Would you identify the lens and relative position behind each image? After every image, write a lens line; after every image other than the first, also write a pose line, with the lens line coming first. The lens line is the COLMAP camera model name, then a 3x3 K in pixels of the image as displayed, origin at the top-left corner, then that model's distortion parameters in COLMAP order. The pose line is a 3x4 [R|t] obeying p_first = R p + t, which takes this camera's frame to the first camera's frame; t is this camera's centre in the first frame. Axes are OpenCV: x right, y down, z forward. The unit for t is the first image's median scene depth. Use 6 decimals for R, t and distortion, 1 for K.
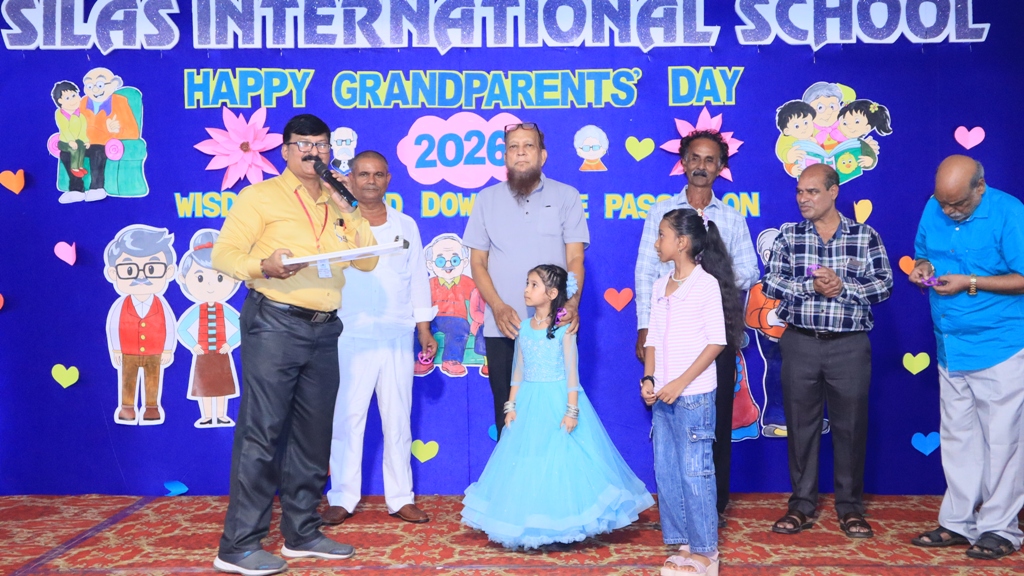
lens RADIAL K [[1249.9, 0, 512.0], [0, 1249.9, 288.0], [0, 0, 1]] dist [0.011521, 0.157096]
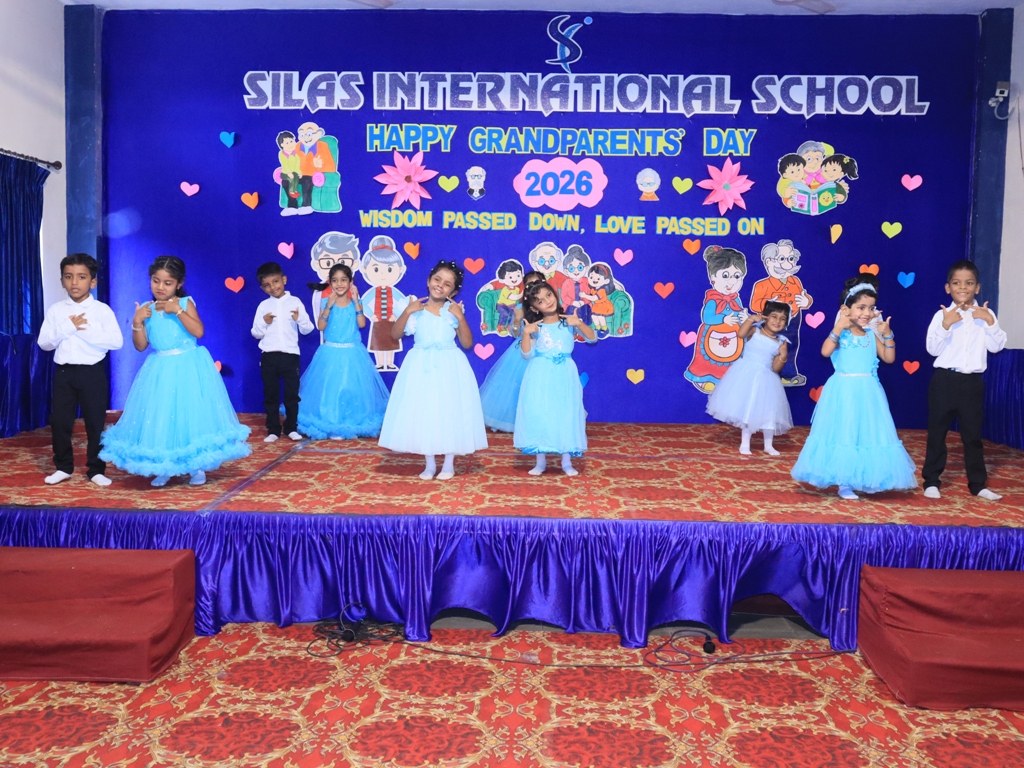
lens RADIAL K [[1097.6, 0, 510.3], [0, 1097.6, 369.7], [0, 0, 1]] dist [-0.035500, 0.132159]
pose [[0.999453, 0.023088, -0.023684, -0.060261], [-0.020903, 0.995839, 0.088705, -0.008116], [0.025634, -0.088162, 0.995776, -0.277453]]
